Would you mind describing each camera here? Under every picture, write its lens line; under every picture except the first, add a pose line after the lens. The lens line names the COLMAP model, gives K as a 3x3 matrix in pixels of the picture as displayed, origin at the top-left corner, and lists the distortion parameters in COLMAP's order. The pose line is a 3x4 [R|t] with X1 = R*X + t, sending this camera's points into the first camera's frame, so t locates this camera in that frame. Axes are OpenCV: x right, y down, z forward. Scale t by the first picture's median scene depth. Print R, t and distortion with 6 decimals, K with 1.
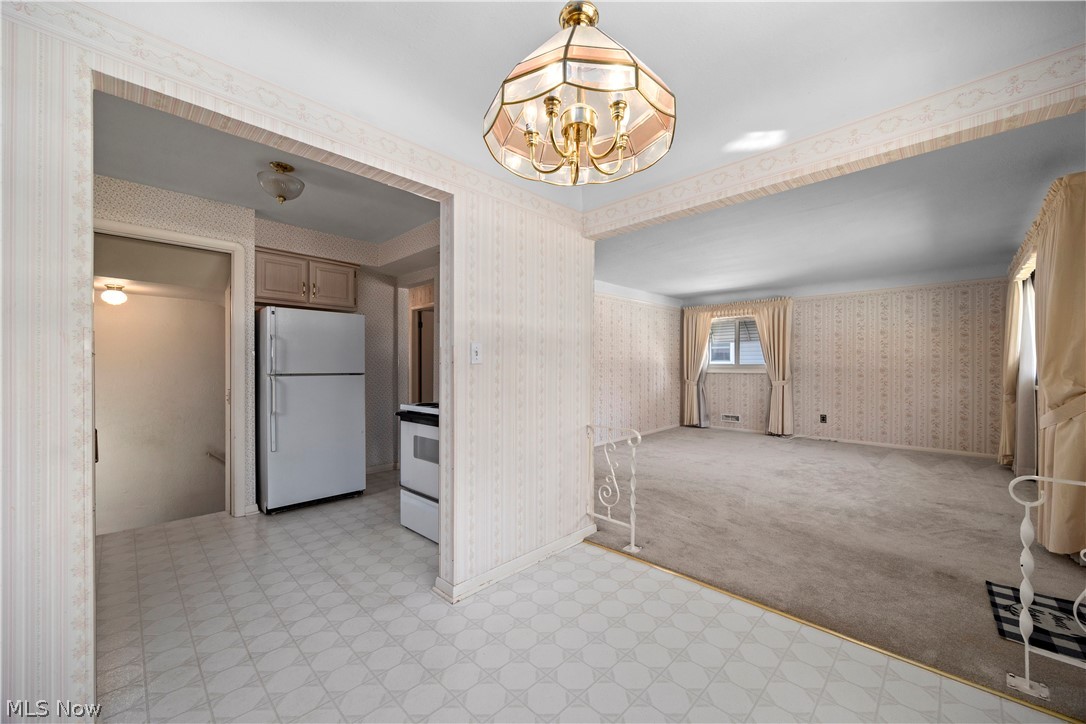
lens RADIAL K [[416.7, 0, 542.3], [0, 416.7, 363.7], [0, 0, 1]] dist [-0.000178, -0.000316]
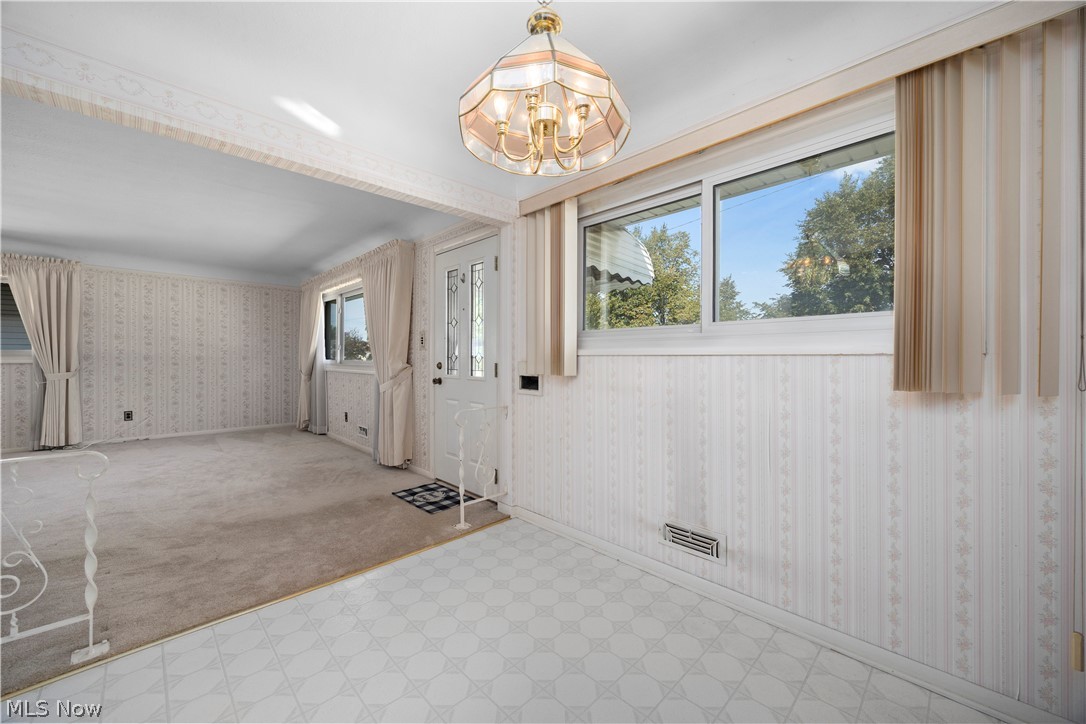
lens RADIAL K [[416.7, 0, 542.3], [0, 416.7, 363.7], [0, 0, 1]] dist [-0.000178, -0.000316]
pose [[0.016443, -0.012708, 0.999784, -0.281773], [-0.009025, 0.999877, 0.012858, 0.015117], [-0.999824, -0.009235, 0.016326, 0.271394]]
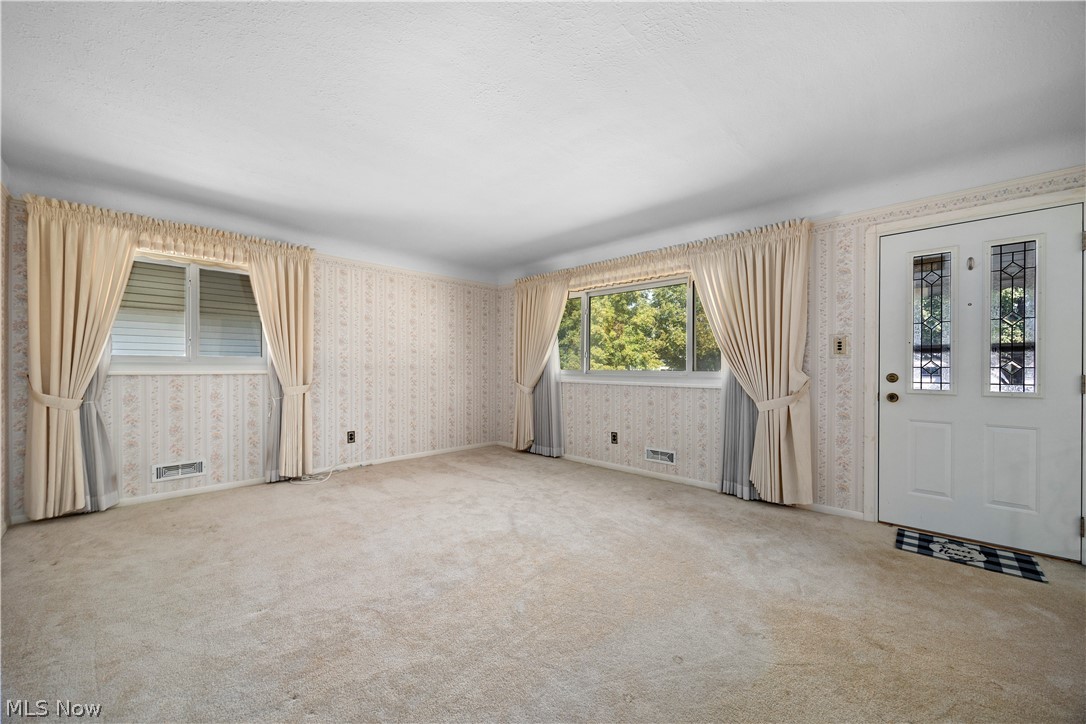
lens RADIAL K [[421.7, 0, 537.0], [0, 421.7, 369.9], [0, 0, 1]] dist [0.000619, -0.000062]
pose [[-0.004296, -0.006459, 0.999970, -0.059144], [-0.009698, 0.999932, 0.006417, 0.022372], [-0.999944, -0.009670, -0.004359, 1.267354]]
